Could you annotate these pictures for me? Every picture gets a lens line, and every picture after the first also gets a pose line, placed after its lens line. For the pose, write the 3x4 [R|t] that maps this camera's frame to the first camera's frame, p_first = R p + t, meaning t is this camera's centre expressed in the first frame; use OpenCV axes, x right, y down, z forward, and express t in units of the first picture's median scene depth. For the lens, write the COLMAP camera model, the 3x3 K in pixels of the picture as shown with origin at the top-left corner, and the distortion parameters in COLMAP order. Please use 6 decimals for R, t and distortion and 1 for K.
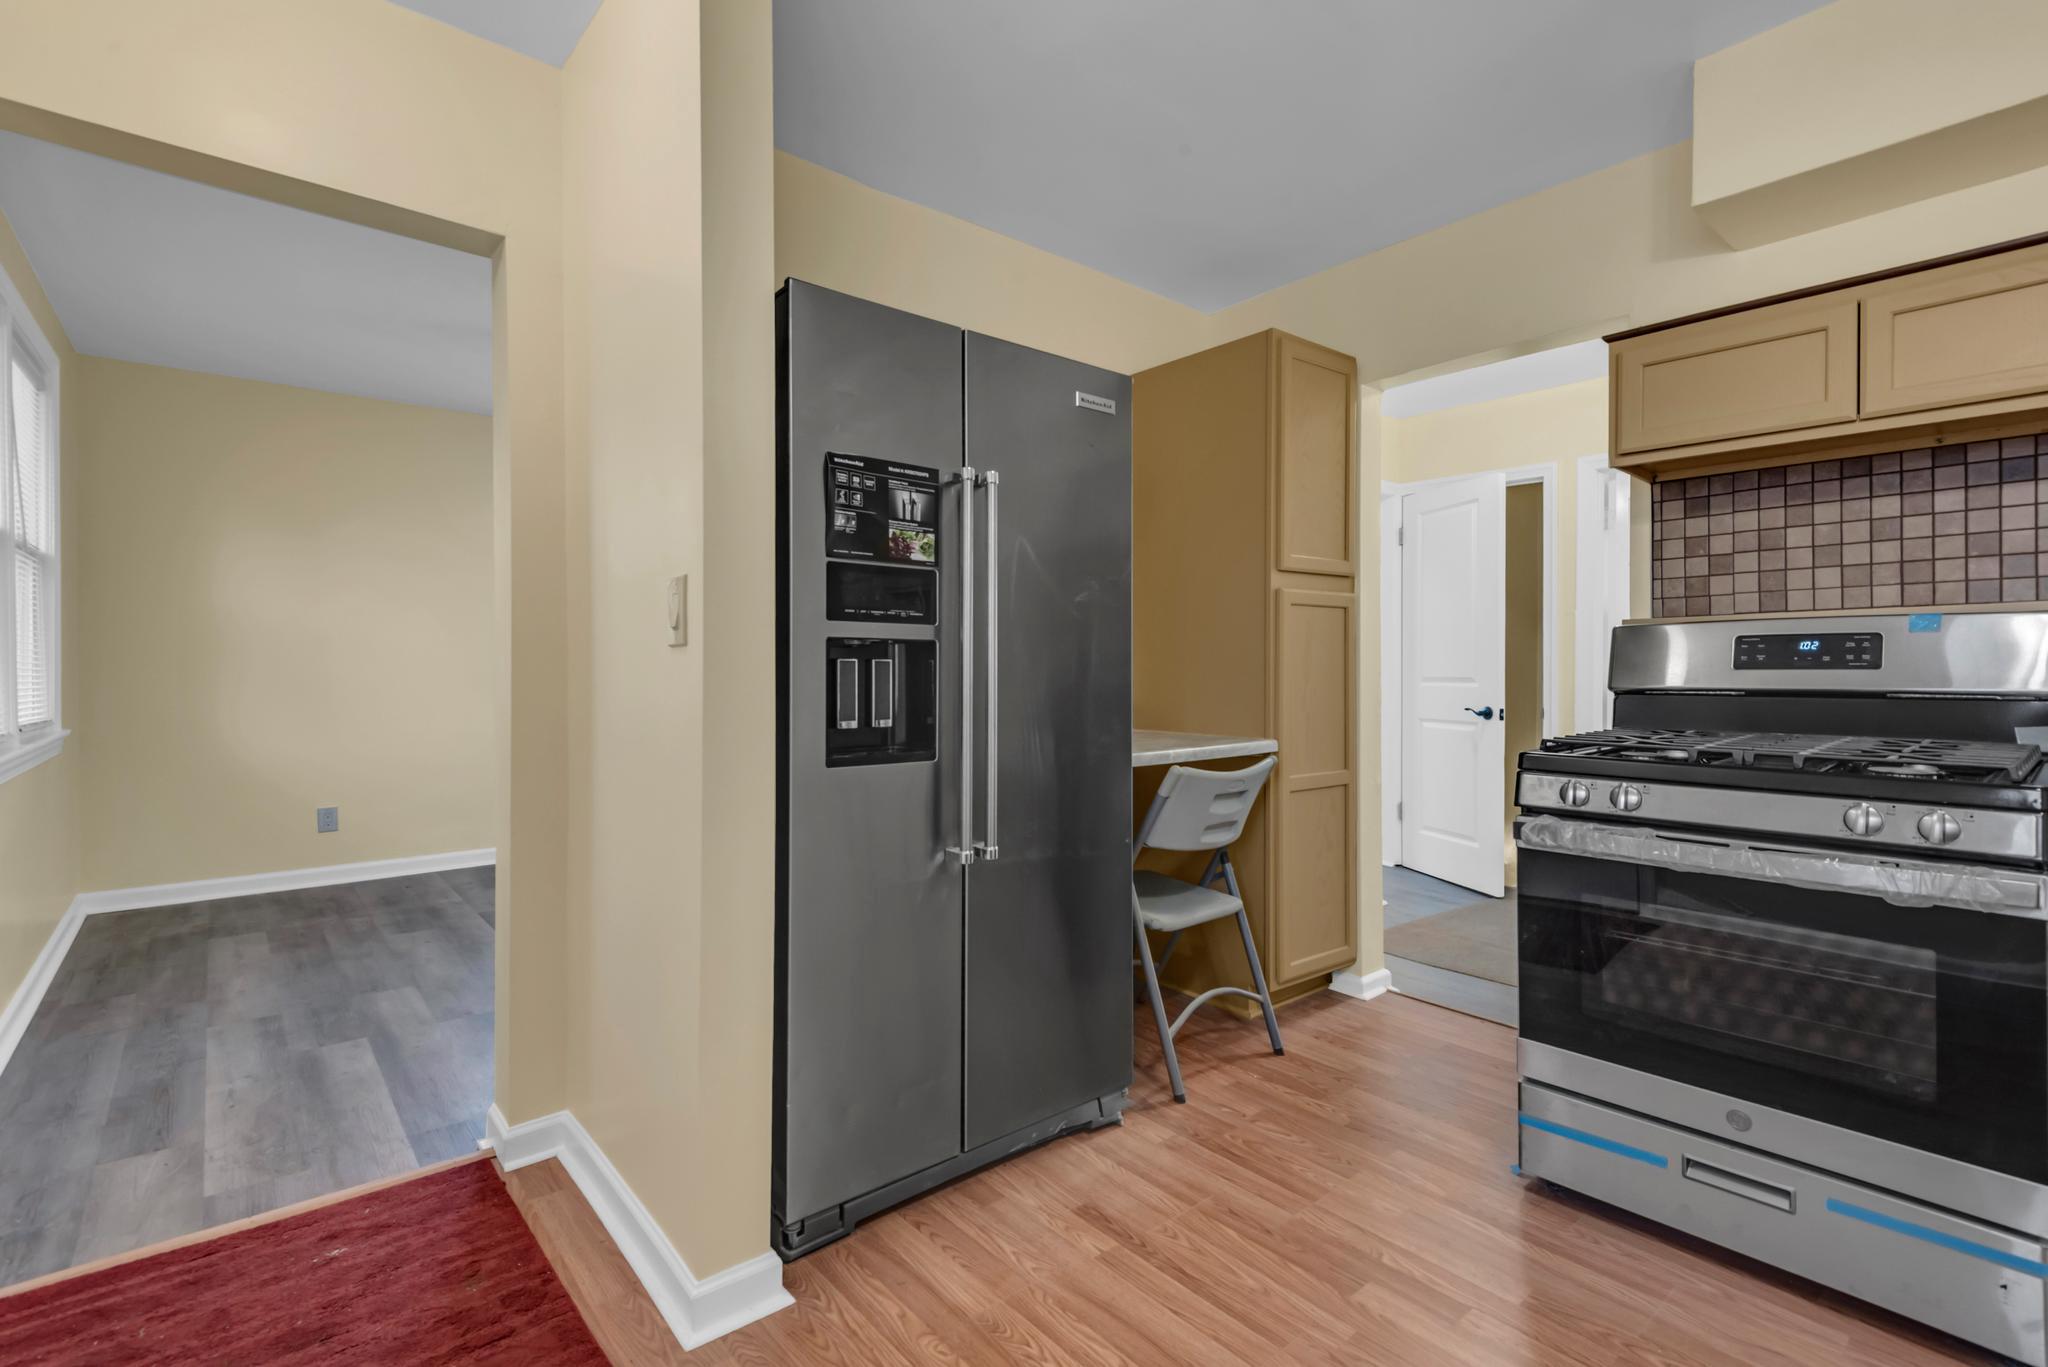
lens RADIAL K [[943.6, 0, 1030.0], [0, 943.6, 667.0], [0, 0, 1]] dist [0.027818, -0.012646]
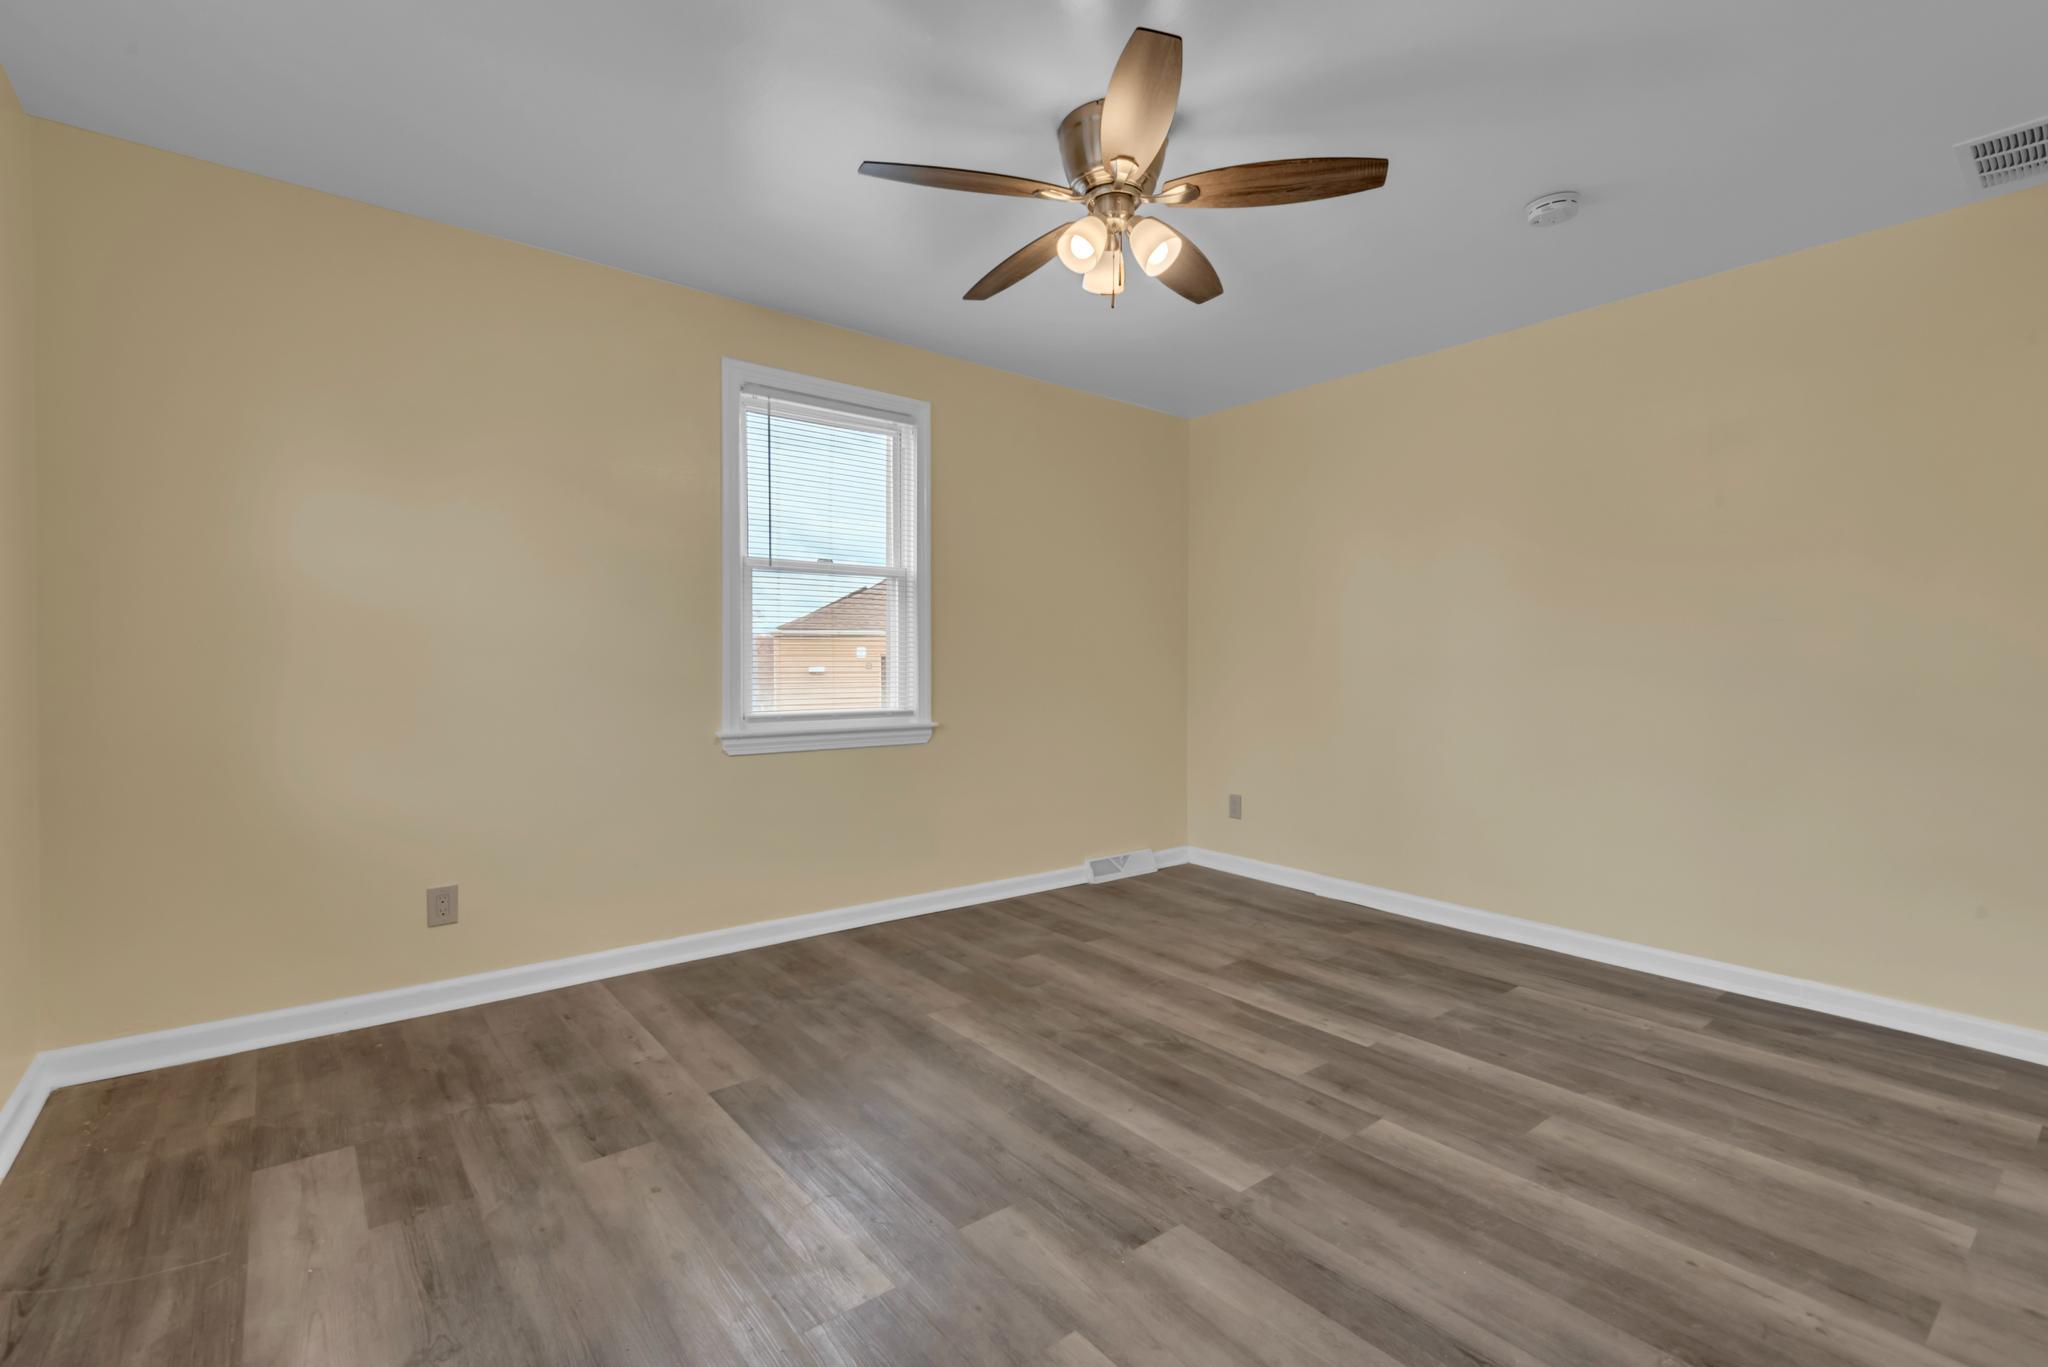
lens RADIAL K [[920.5, 0, 1029.9], [0, 920.5, 670.4], [0, 0, 1]] dist [0.026003, -0.014397]
pose [[0.999705, 0.007322, -0.023166, -0.727710], [-0.007055, 0.999908, 0.011570, -0.010653], [0.023248, -0.011403, 0.999665, 0.866566]]
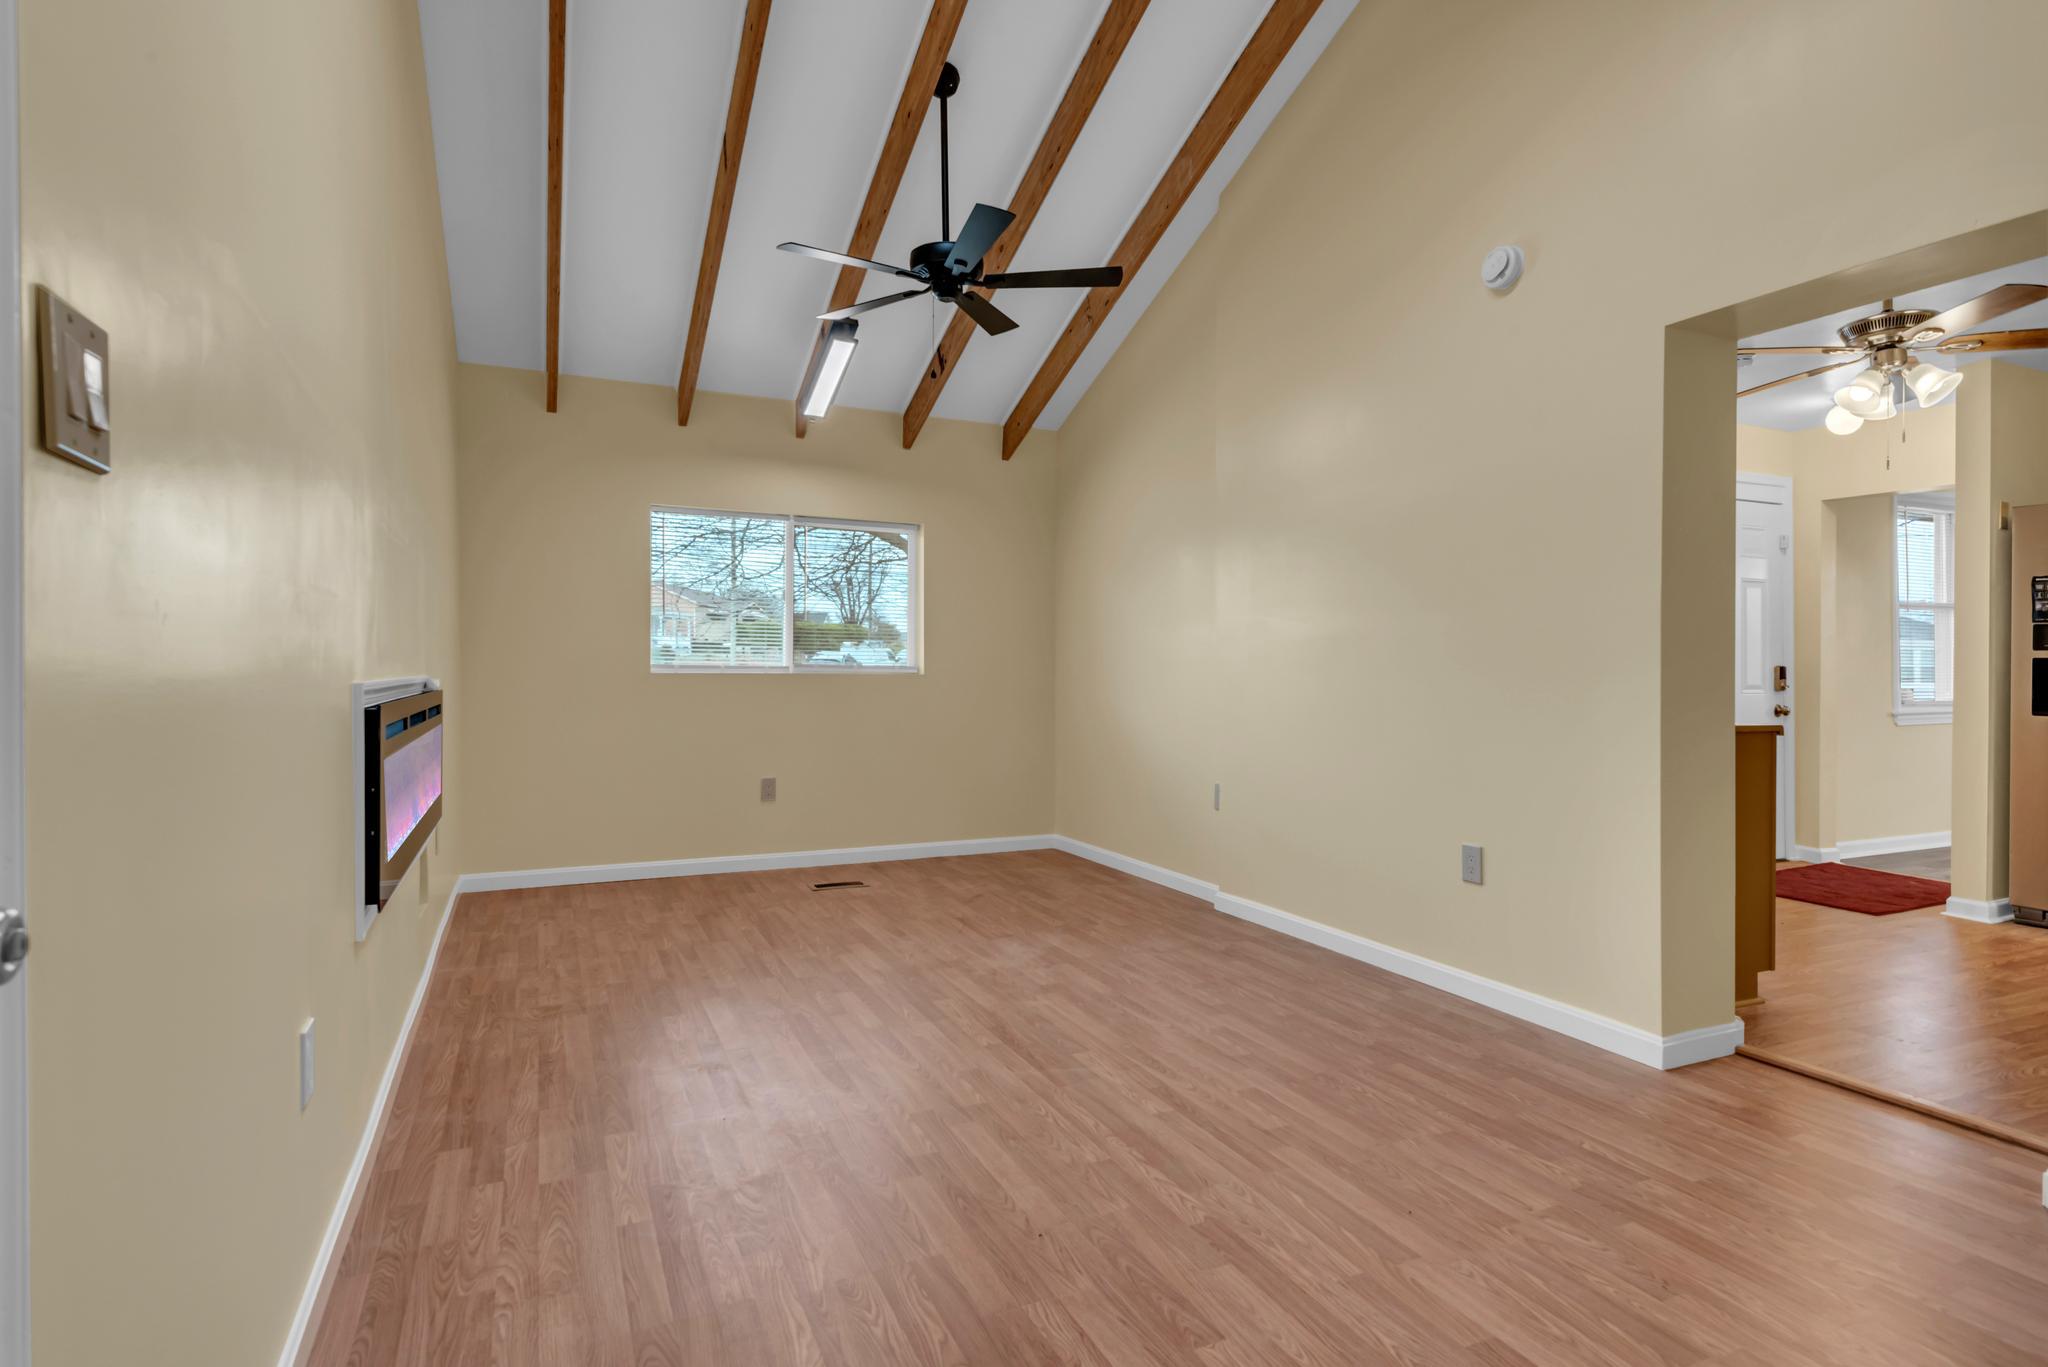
lens RADIAL K [[1048.6, 0, 1023.0], [0, 1048.6, 664.8], [0, 0, 1]] dist [0.004020, -0.000141]
pose [[-0.263457, -0.002794, -0.964667, 2.312935], [-0.005486, 0.999984, -0.001398, 0.001335], [0.964656, 0.004924, -0.263468, -0.545051]]
